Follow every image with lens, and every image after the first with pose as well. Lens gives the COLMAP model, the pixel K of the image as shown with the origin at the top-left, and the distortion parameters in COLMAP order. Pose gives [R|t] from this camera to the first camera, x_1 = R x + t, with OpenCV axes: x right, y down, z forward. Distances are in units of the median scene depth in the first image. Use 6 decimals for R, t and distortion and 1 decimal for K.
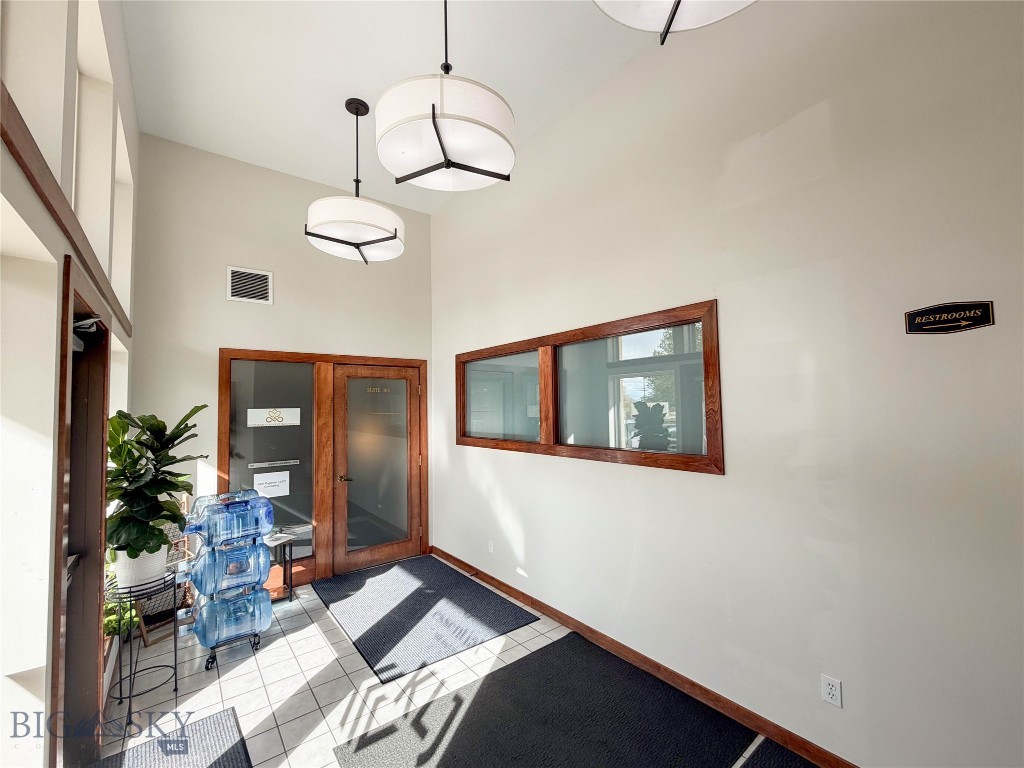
lens RADIAL K [[420.1, 0, 512.0], [0, 420.1, 384.0], [0, 0, 1]] dist [-0.001190, -0.000413]
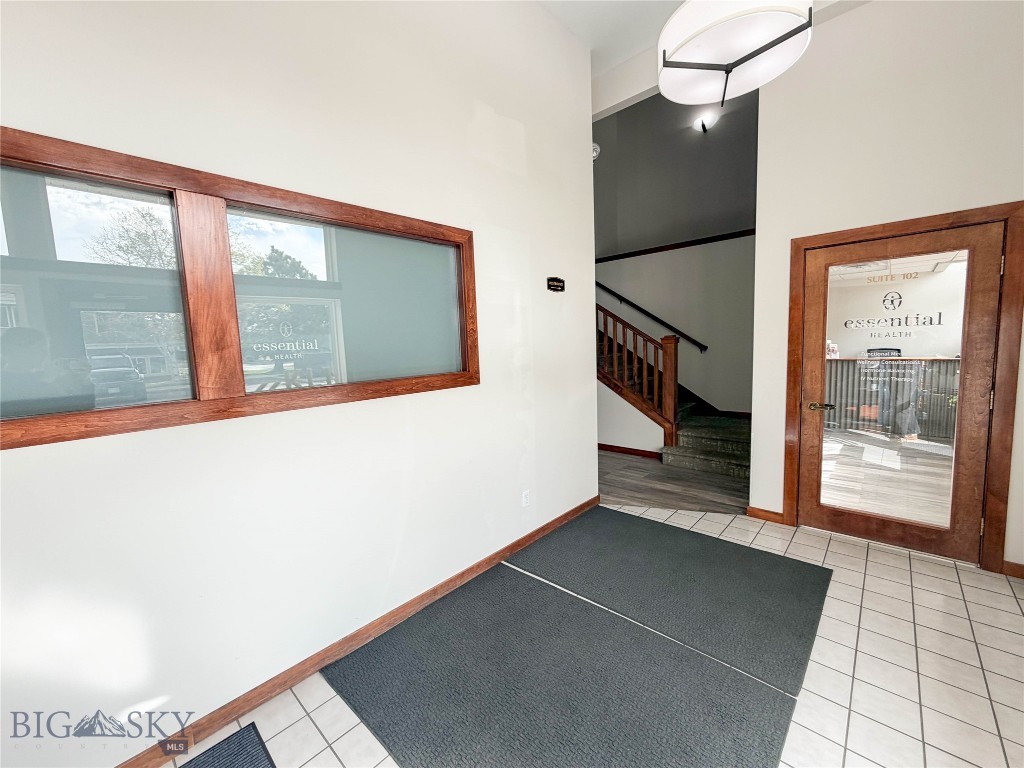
lens RADIAL K [[420.1, 0, 512.0], [0, 420.1, 384.0], [0, 0, 1]] dist [-0.001190, -0.000413]
pose [[-0.165862, -0.078566, 0.983014, -0.654751], [-0.014688, 0.996908, 0.077199, 0.114981], [-0.986040, -0.001634, -0.166503, 1.044873]]
